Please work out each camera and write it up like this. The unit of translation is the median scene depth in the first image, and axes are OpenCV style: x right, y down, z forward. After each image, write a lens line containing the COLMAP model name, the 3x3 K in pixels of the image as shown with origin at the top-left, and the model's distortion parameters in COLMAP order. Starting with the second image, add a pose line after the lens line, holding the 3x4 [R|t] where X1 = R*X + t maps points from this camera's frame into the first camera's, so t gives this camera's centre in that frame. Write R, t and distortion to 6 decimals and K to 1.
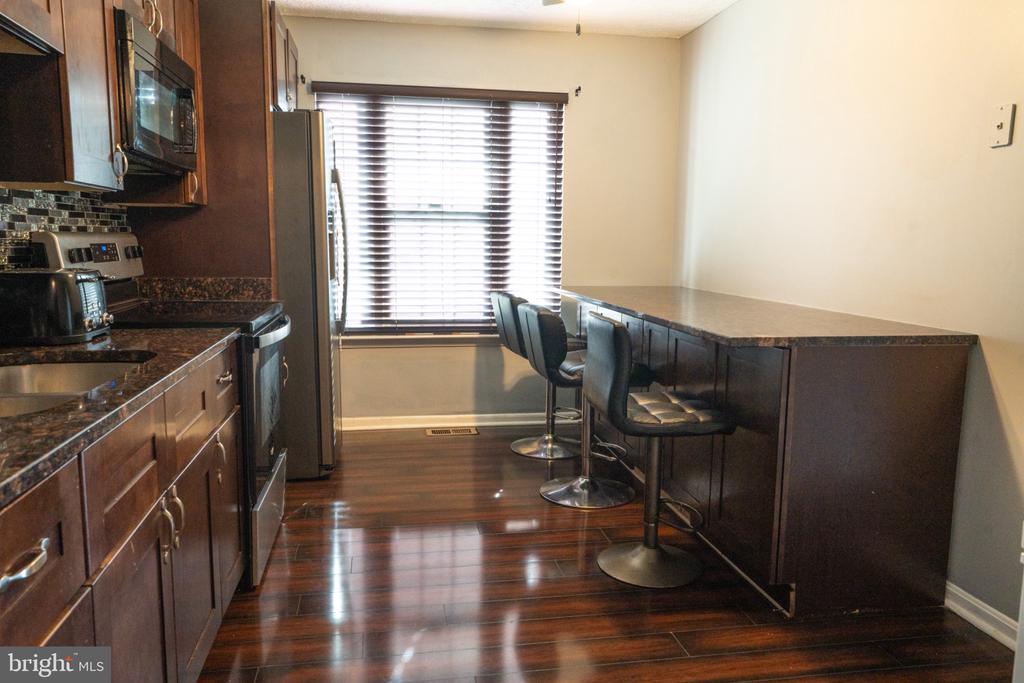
lens RADIAL K [[780.8, 0, 512.8], [0, 780.8, 342.6], [0, 0, 1]] dist [-0.003803, 0.043488]
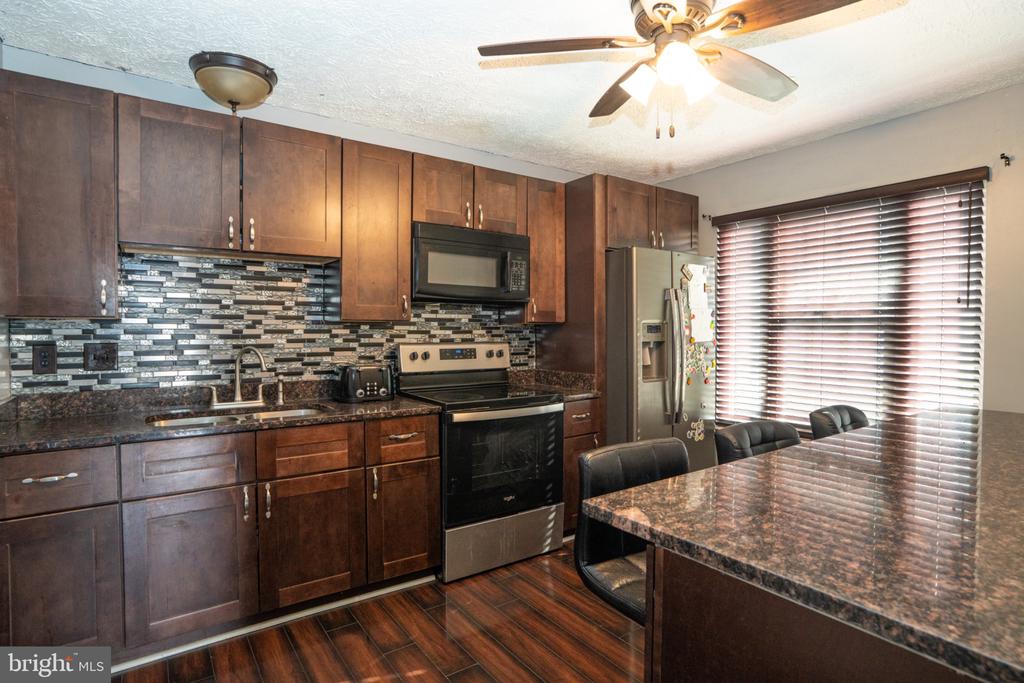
lens RADIAL K [[538.4, 0, 511.1], [0, 538.4, 338.2], [0, 0, 1]] dist [0.001923, 0.000363]
pose [[0.433522, 0.004016, -0.901134, 0.349620], [-0.119419, 0.991427, -0.053032, -0.060141], [0.893195, 0.130603, 0.430285, 0.357583]]
